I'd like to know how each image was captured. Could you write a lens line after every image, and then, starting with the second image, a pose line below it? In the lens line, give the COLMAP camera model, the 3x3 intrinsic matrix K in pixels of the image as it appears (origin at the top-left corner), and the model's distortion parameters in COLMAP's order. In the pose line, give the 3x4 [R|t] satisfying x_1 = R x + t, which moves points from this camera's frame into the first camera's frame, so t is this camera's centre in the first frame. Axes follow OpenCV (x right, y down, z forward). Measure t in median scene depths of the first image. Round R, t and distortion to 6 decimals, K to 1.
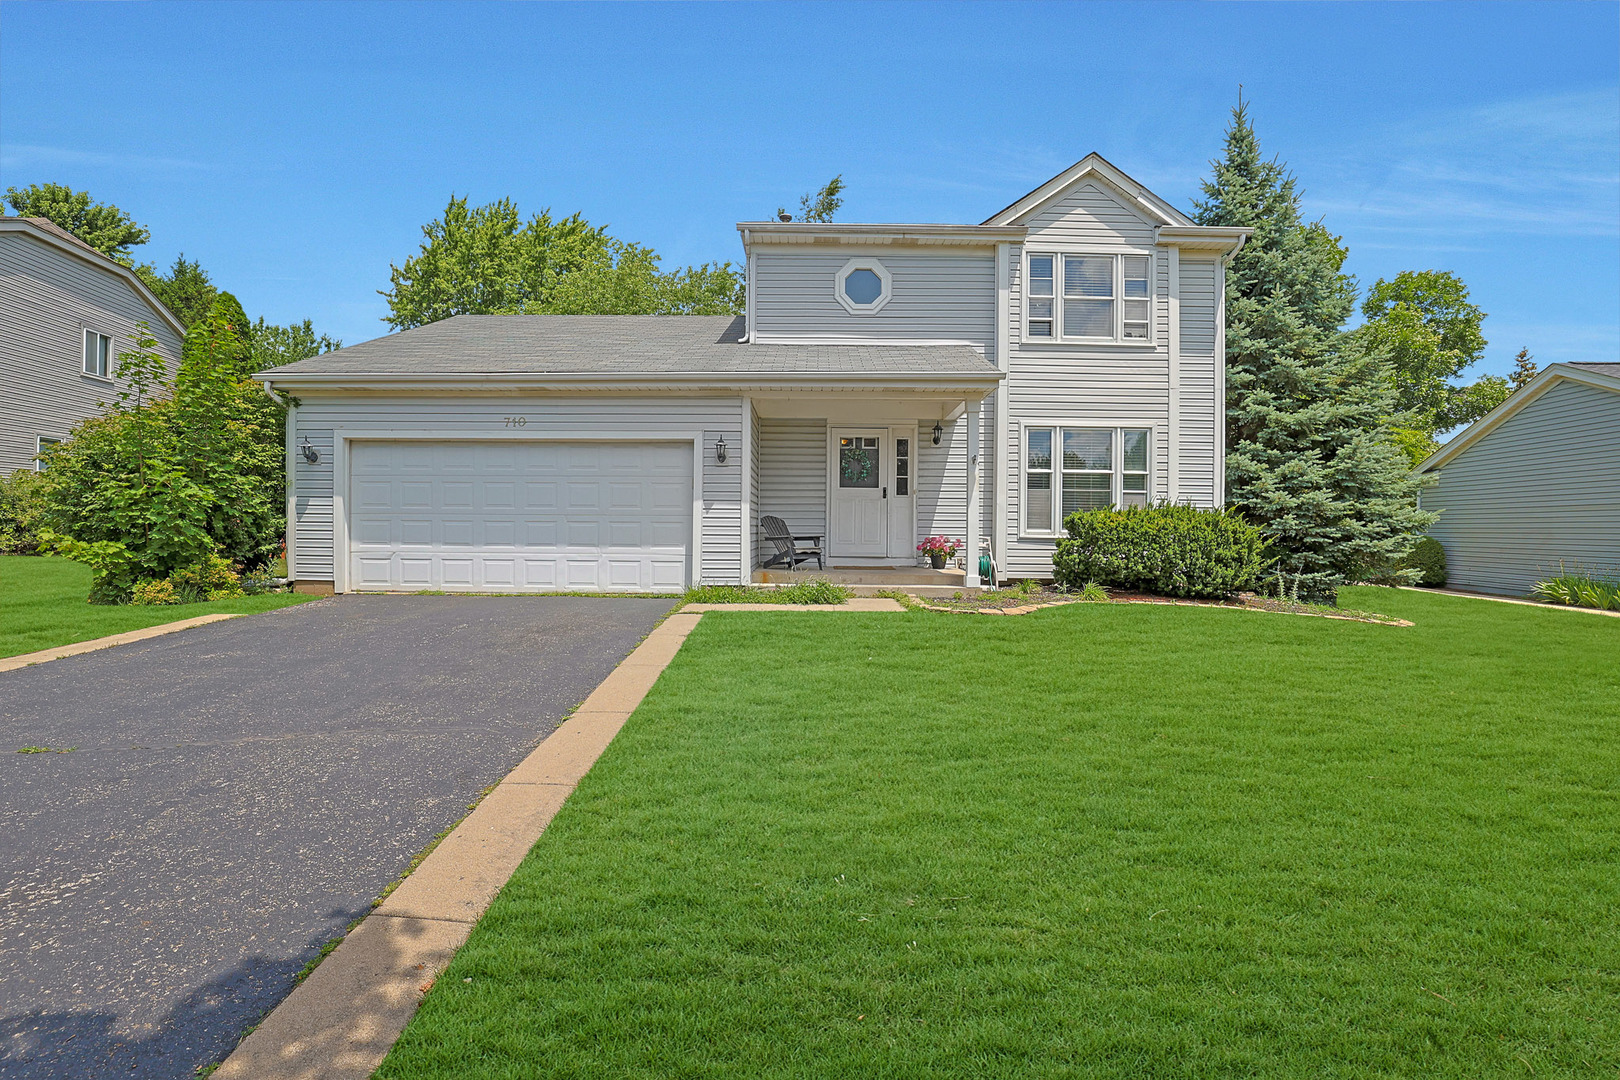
lens RADIAL K [[737.1, 0, 802.3], [0, 737.1, 541.6], [0, 0, 1]] dist [-0.003294, 0.000626]
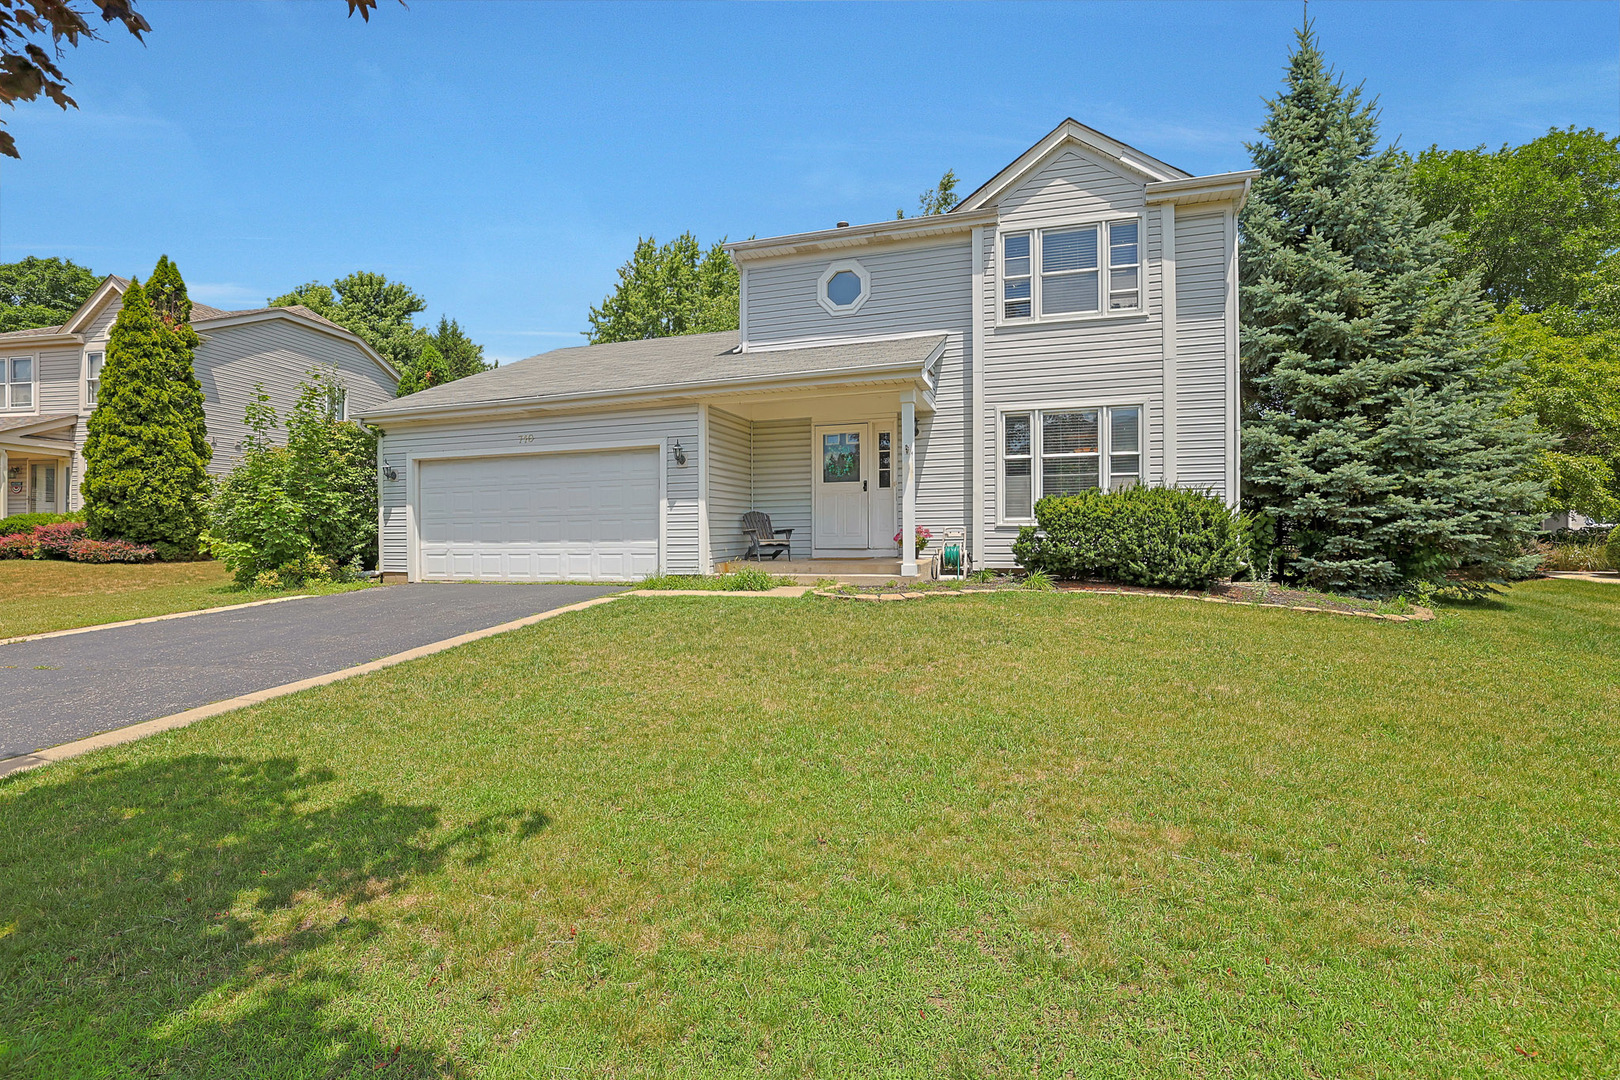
lens RADIAL K [[737.1, 0, 802.3], [0, 737.1, 541.6], [0, 0, 1]] dist [-0.003294, 0.000626]
pose [[0.954359, -0.016881, -0.298184, 0.337840], [0.016539, 0.999856, -0.003670, 0.013933], [0.298203, -0.001429, 0.954501, -0.007794]]
